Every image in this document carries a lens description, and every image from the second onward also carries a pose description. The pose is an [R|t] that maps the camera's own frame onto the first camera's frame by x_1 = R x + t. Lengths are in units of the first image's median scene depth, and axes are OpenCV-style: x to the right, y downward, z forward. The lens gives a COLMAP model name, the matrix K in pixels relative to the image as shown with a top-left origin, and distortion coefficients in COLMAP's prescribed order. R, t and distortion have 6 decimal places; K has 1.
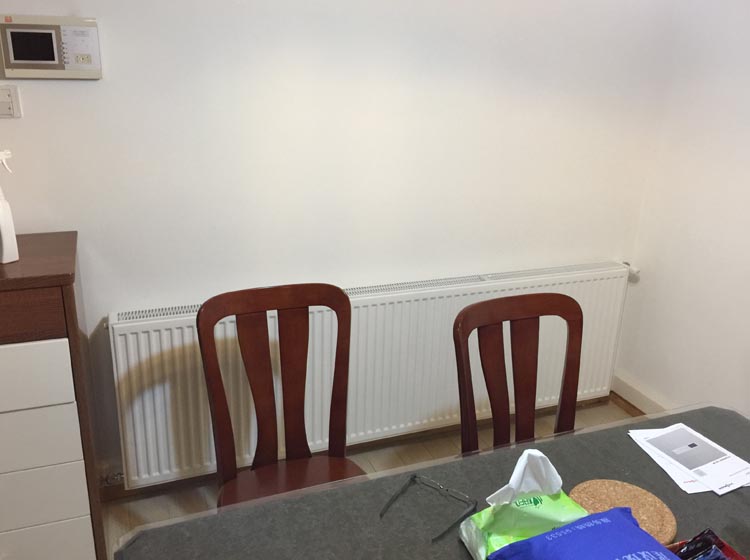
lens RADIAL K [[668.5, 0, 380.7], [0, 668.5, 272.8], [0, 0, 1]] dist [0.047578, -0.036032]
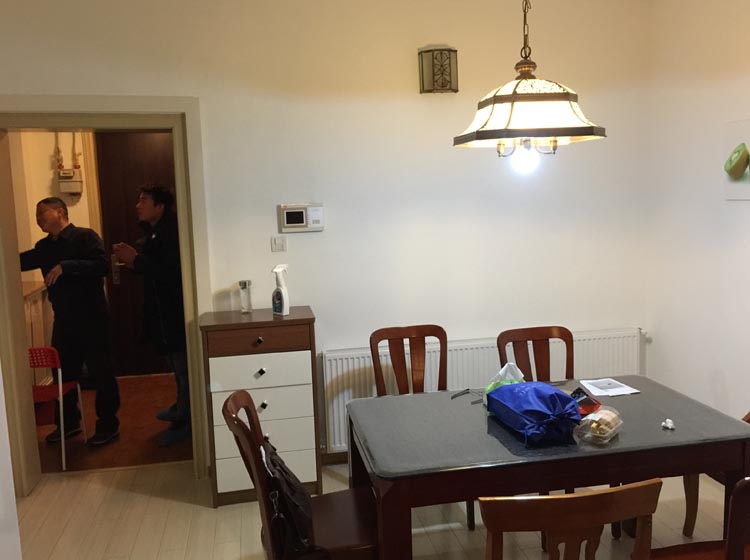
lens RADIAL K [[668.5, 0, 376.4], [0, 668.5, 283.3], [0, 0, 1]] dist [0.047578, -0.036032]
pose [[0.977442, -0.043745, -0.206622, 0.158554], [0.002996, 0.981088, -0.193539, 0.269235], [0.211180, 0.188554, 0.959088, -0.900720]]
